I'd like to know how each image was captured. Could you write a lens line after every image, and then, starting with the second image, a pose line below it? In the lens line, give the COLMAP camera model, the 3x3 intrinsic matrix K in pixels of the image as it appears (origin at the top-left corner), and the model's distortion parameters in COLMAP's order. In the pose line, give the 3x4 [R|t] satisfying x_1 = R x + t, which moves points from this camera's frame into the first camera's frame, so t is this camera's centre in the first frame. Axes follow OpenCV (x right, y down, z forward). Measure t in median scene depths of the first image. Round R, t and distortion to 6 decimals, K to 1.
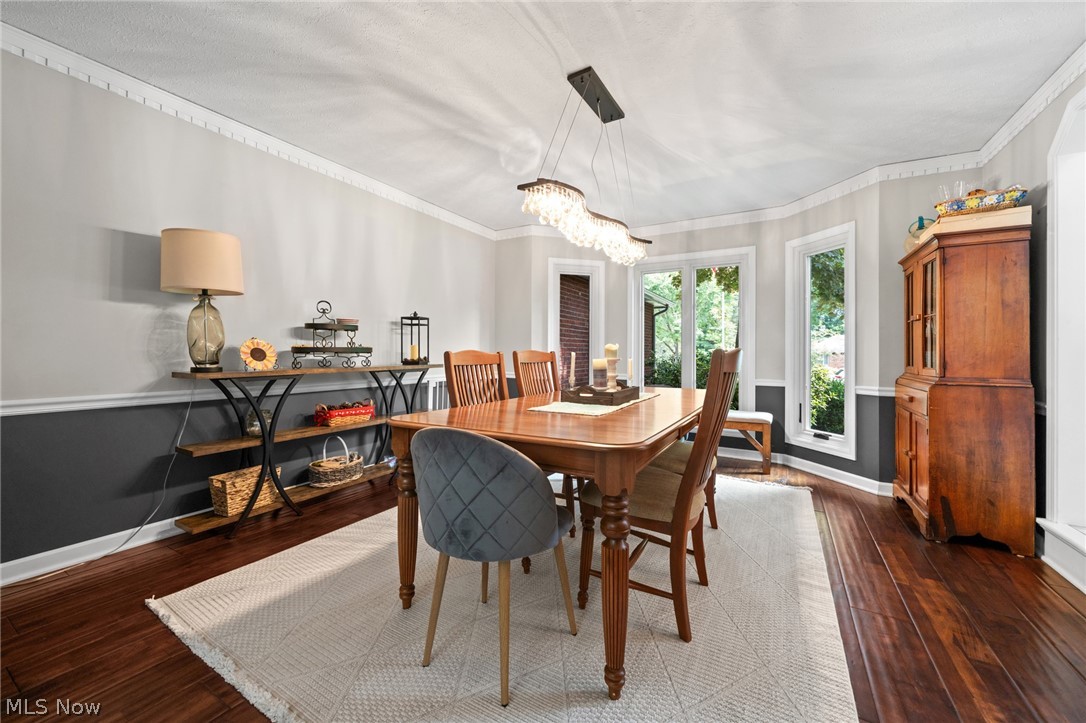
lens RADIAL K [[415.6, 0, 539.2], [0, 415.6, 357.5], [0, 0, 1]] dist [-0.001492, -0.000200]
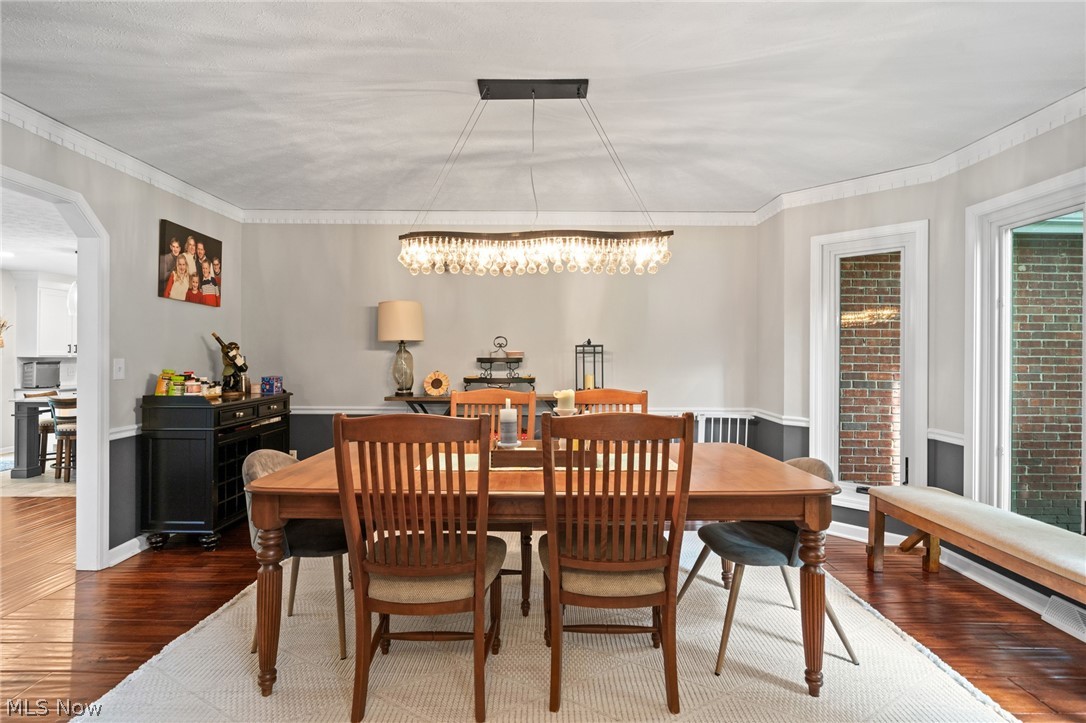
lens RADIAL K [[521.6, 0, 543.0], [0, 521.6, 361.5], [0, 0, 1]] dist [0.000704, 0.000106]
pose [[0.519734, -0.003977, -0.854319, 0.753268], [-0.011476, 0.999866, -0.011637, -0.051797], [0.854251, 0.015852, 0.519619, 0.351645]]
